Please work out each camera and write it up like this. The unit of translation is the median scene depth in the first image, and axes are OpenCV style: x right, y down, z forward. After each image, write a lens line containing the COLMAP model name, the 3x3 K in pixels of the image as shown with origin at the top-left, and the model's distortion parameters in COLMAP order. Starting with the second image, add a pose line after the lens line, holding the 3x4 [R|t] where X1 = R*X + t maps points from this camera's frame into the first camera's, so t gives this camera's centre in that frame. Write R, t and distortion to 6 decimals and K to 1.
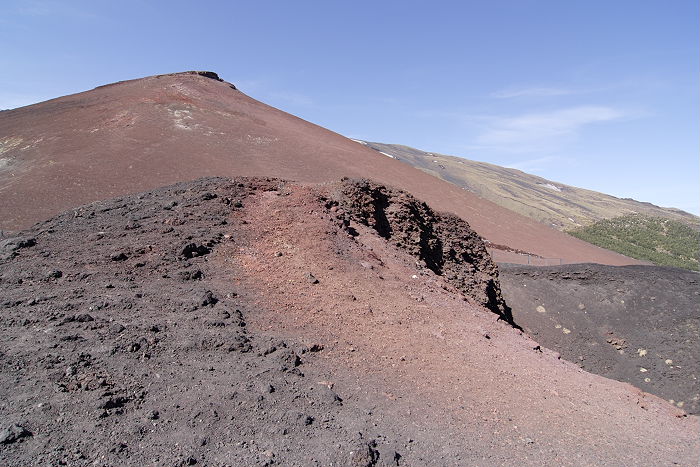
lens RADIAL K [[399.2, 0, 347.8], [0, 399.2, 234.9], [0, 0, 1]] dist [-0.003322, -0.001351]
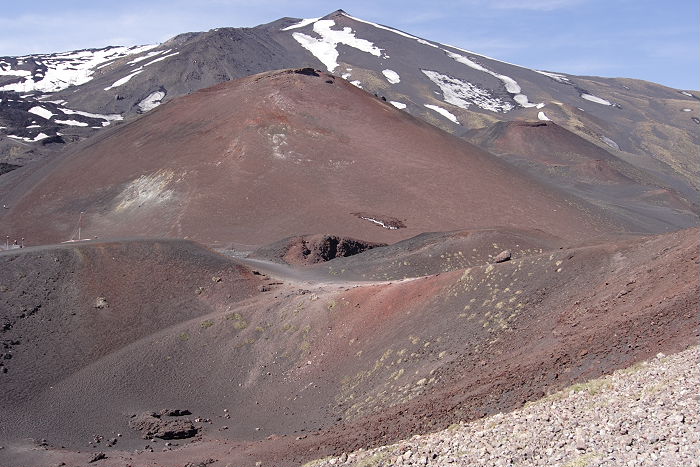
lens RADIAL K [[718.4, 0, 350.3], [0, 718.4, 233.6], [0, 0, 1]] dist [0.005995, 0.000000]
pose [[0.959154, 0.020769, -0.282122, 0.419609], [-0.019320, 0.999782, 0.007917, -0.045454], [0.282225, -0.002143, 0.959346, -1.047510]]
